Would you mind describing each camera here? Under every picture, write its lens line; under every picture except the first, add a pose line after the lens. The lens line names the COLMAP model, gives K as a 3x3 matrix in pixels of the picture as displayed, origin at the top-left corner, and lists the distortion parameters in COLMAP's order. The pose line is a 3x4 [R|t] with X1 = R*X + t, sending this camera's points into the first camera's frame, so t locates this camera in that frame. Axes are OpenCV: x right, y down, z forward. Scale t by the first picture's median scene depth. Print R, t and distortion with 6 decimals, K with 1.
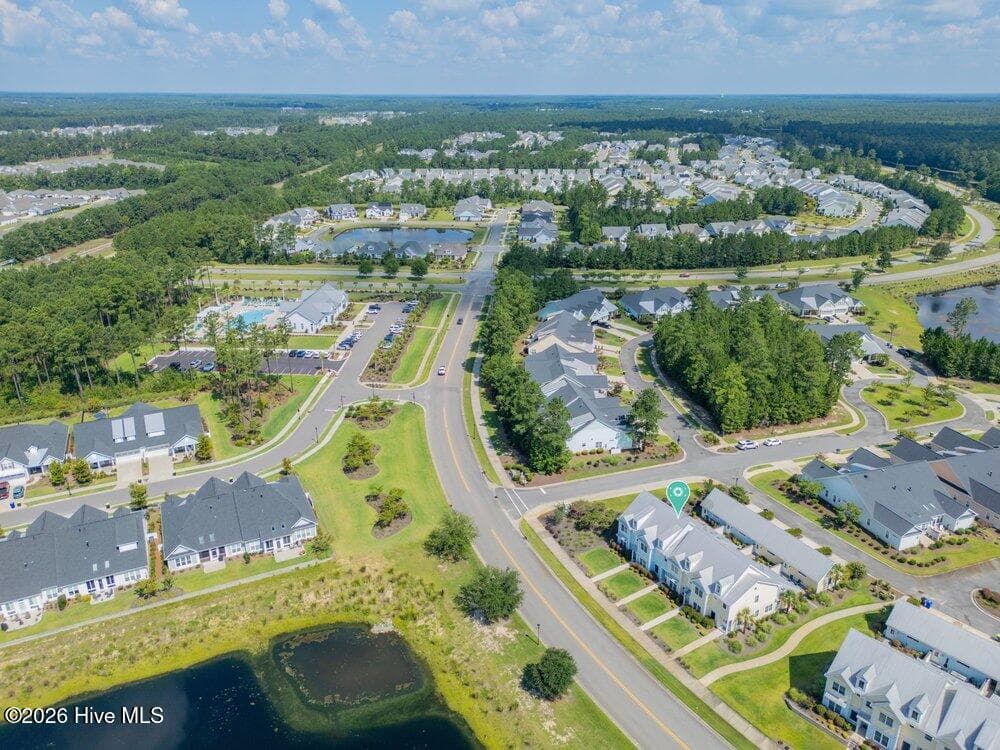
lens RADIAL K [[708.9, 0, 503.6], [0, 708.9, 370.0], [0, 0, 1]] dist [0.055005, -0.044231]
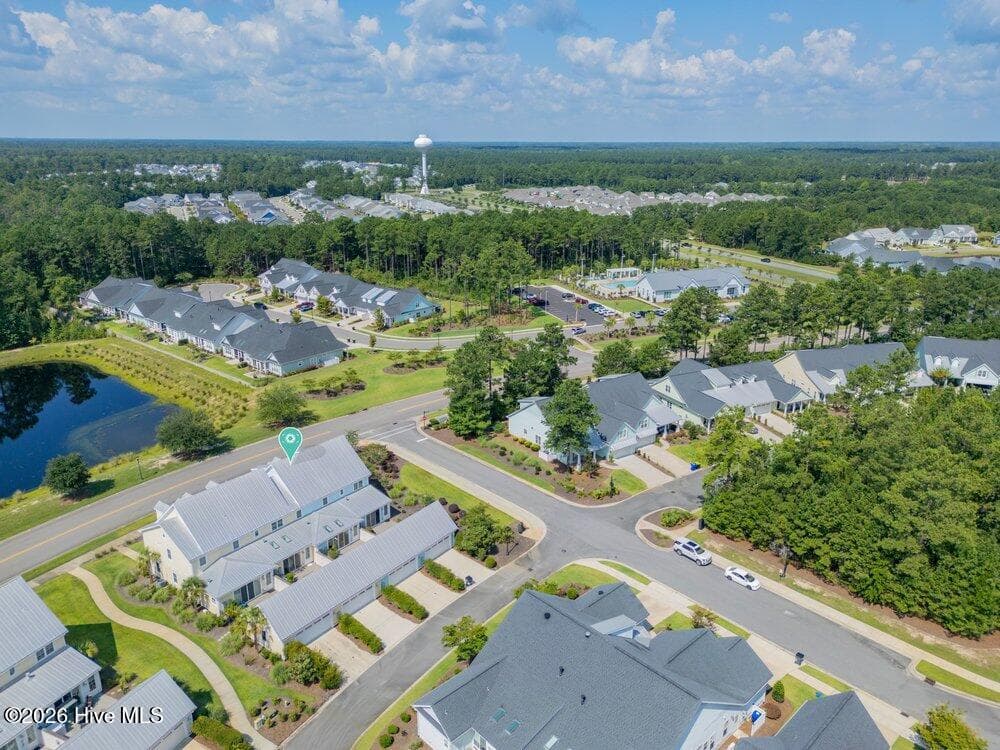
lens RADIAL K [[708.9, 0, 499.5], [0, 708.9, 371.5], [0, 0, 1]] dist [0.055005, -0.044231]
pose [[0.406814, 0.280396, -0.869414, 0.696758], [-0.331784, 0.932089, 0.145362, -0.050409], [0.851130, 0.229322, 0.472217, 0.574696]]
